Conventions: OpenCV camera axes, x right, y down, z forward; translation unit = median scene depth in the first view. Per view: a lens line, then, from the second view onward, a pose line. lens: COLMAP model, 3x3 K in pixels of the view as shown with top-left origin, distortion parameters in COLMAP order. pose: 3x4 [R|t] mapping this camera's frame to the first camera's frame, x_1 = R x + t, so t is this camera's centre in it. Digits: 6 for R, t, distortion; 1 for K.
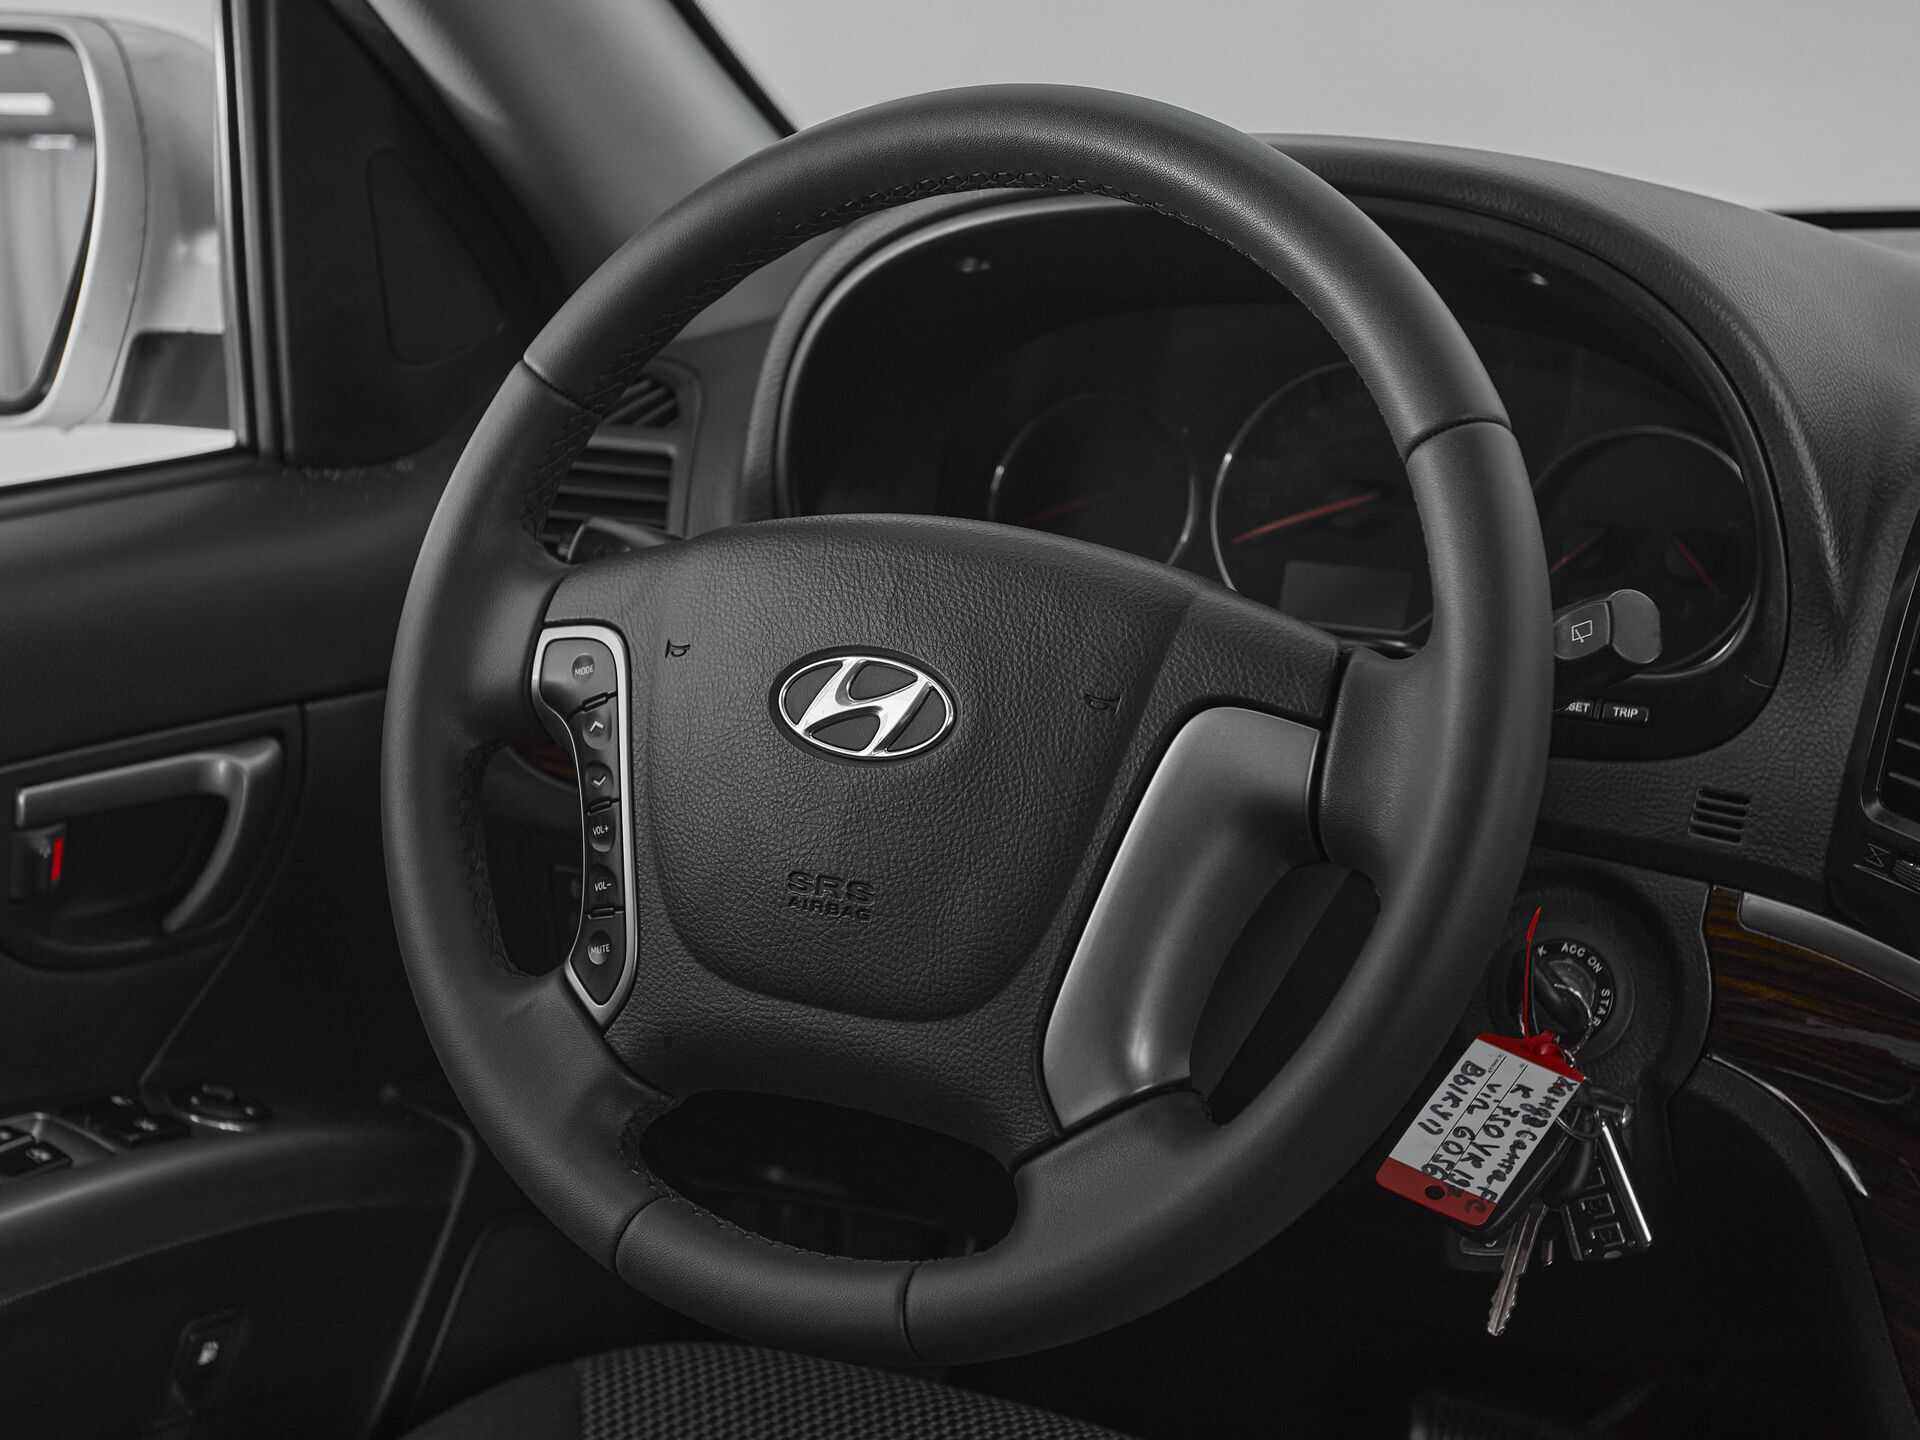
lens RADIAL K [[2793.4, 0, 861.3], [0, 2793.4, 721.1], [0, 0, 1]] dist [0.020619, -0.024395]
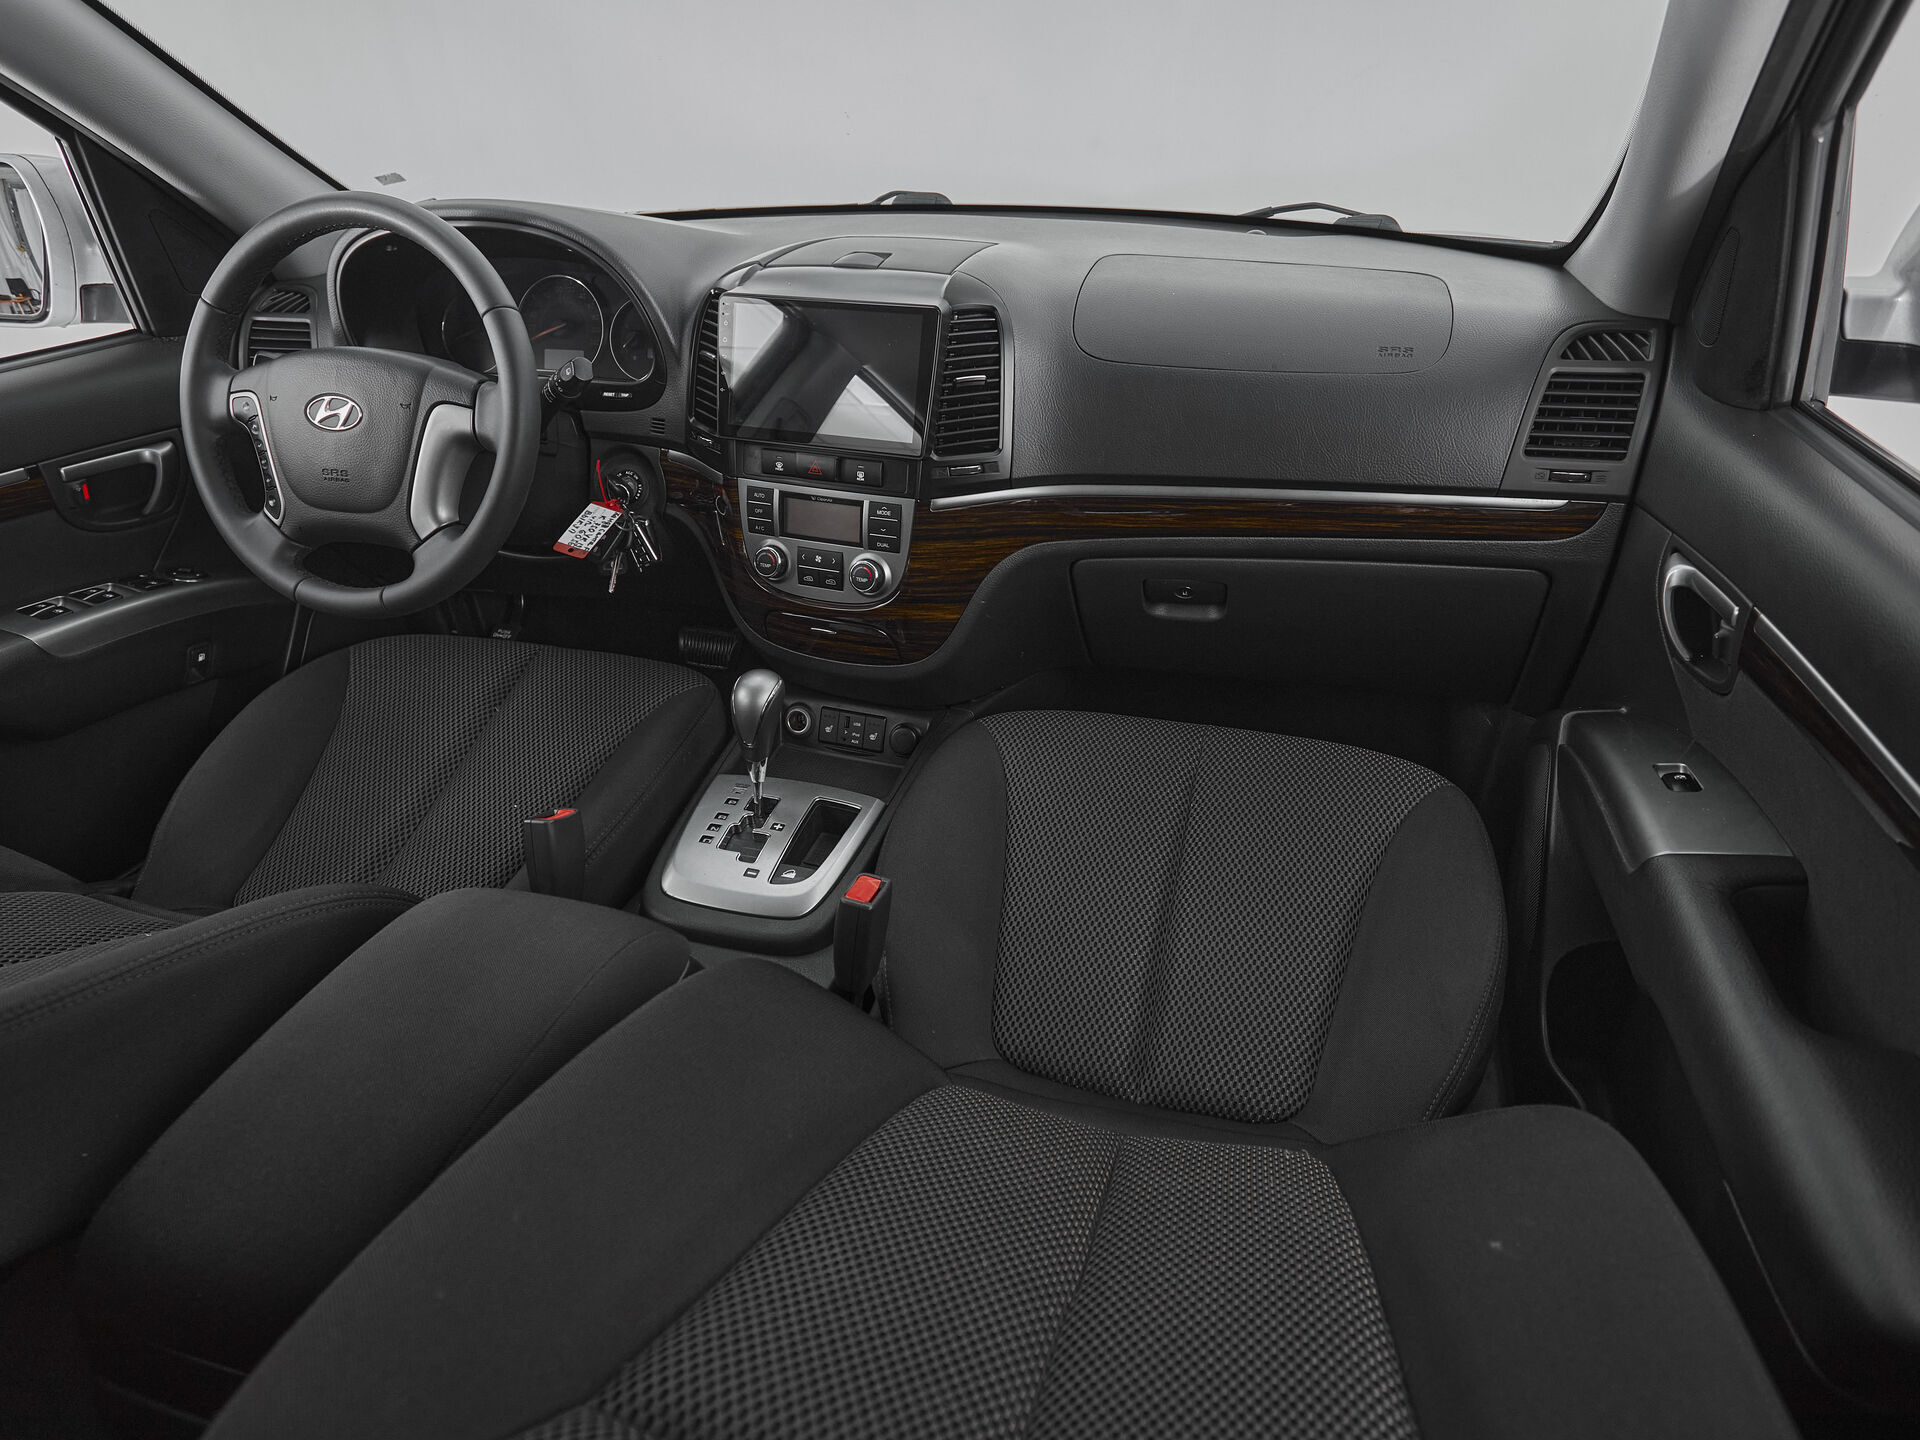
lens RADIAL K [[1132.4, 0, 981.8], [0, 1132.4, 736.5], [0, 0, 1]] dist [0.016459, -0.016598]
pose [[0.958107, -0.152013, 0.242740, 0.302980], [0.076851, 0.952895, 0.293404, 0.020264], [-0.275906, -0.262458, 0.924658, -0.430265]]
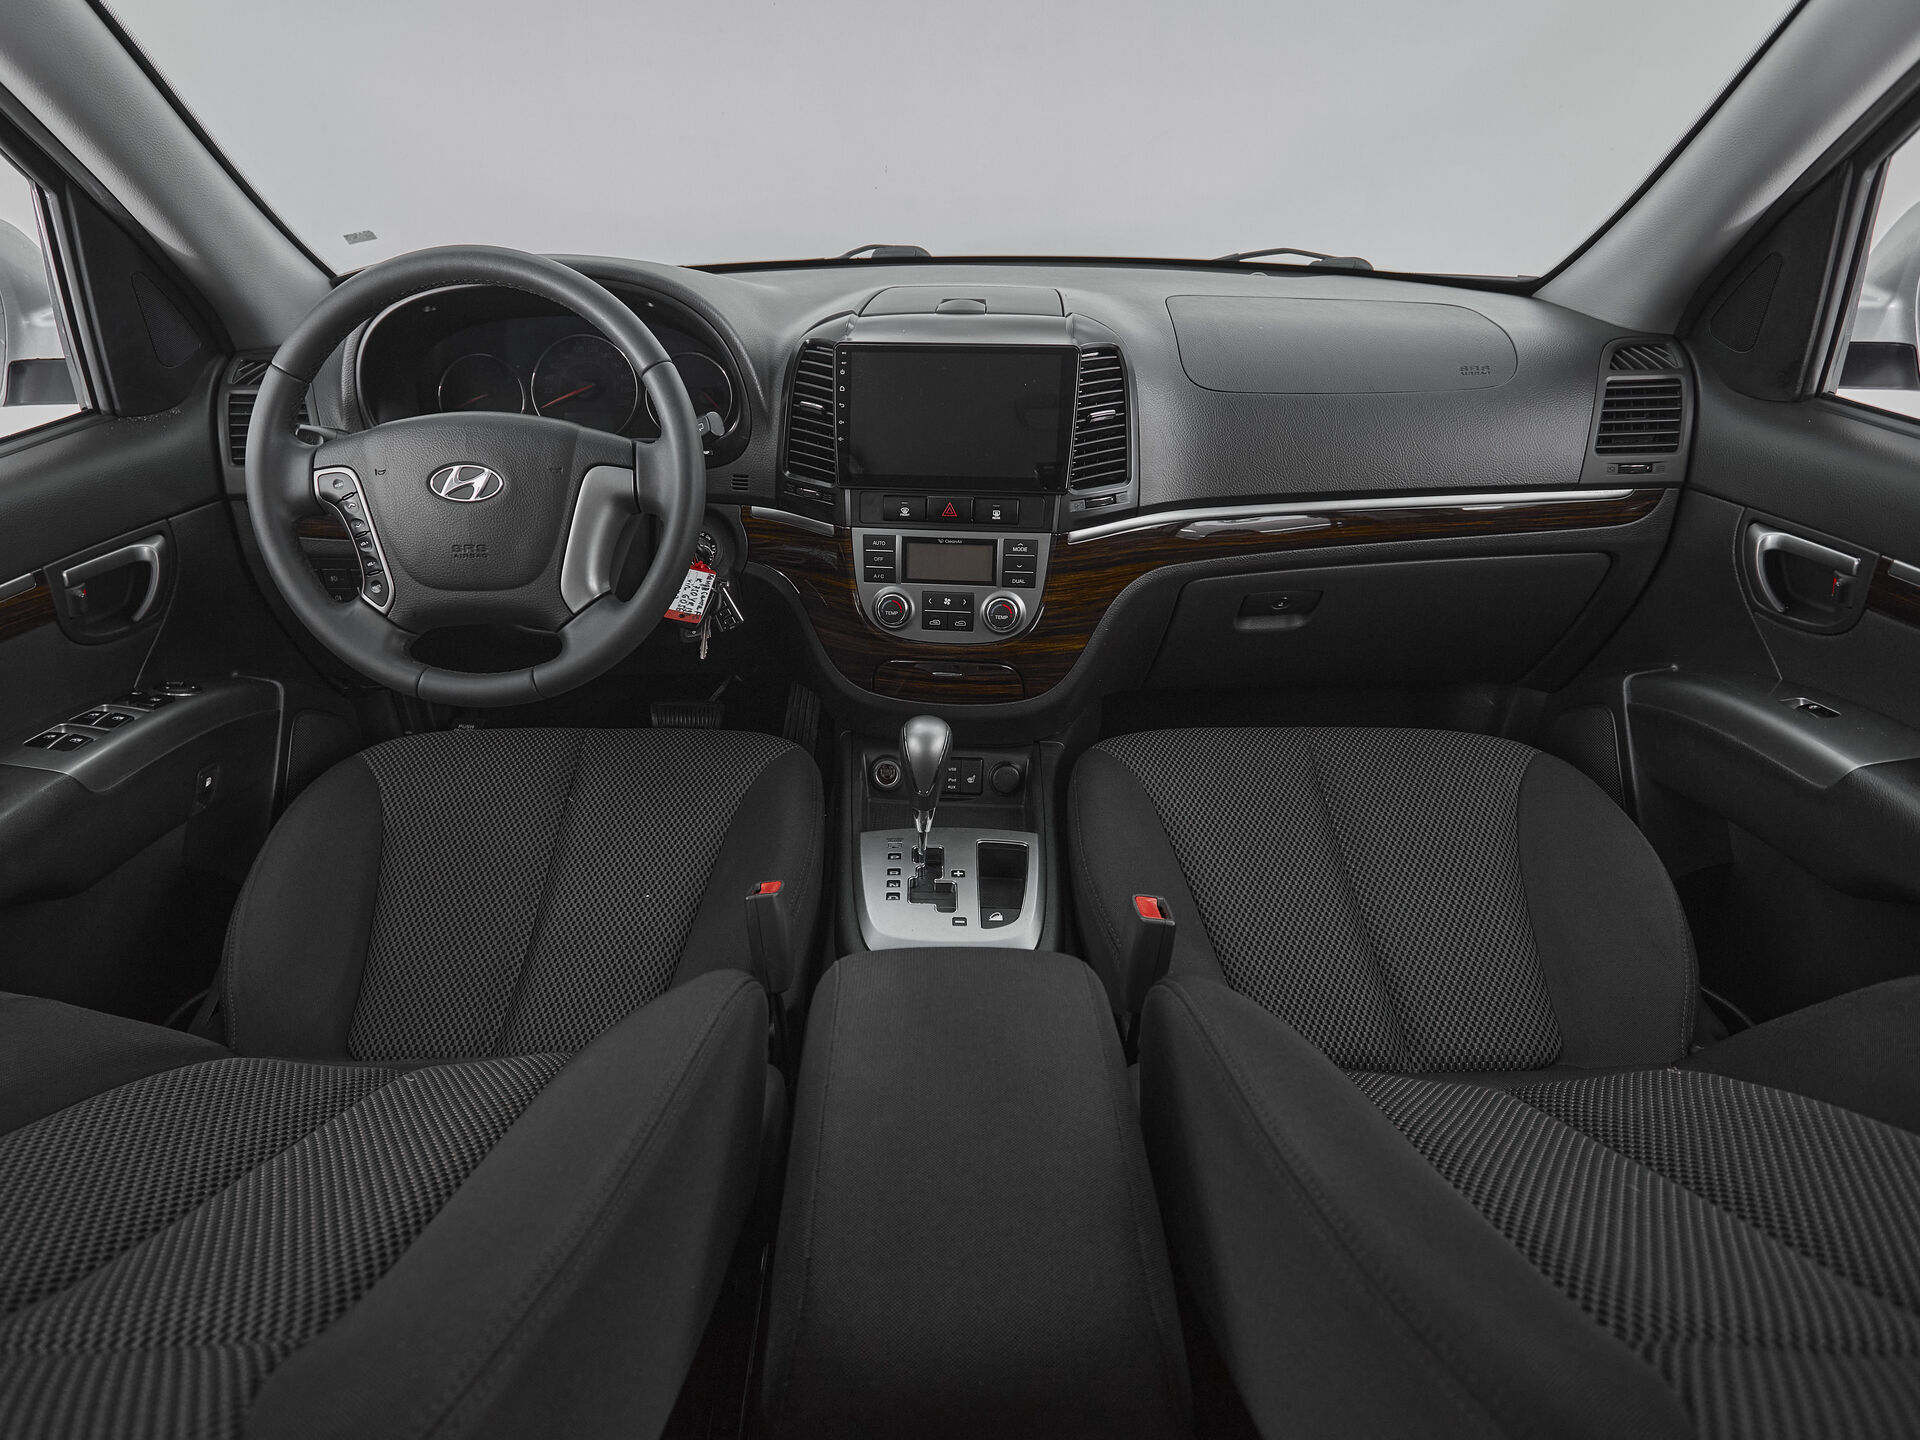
lens RADIAL K [[1163.1, 0, 925.6], [0, 1163.1, 732.9], [0, 0, 1]] dist [0.023133, -0.015904]
pose [[0.851791, -0.239129, 0.466122, -0.197183], [0.126929, 0.957438, 0.259233, -0.009789], [-0.508273, -0.161648, 0.845889, -0.258879]]
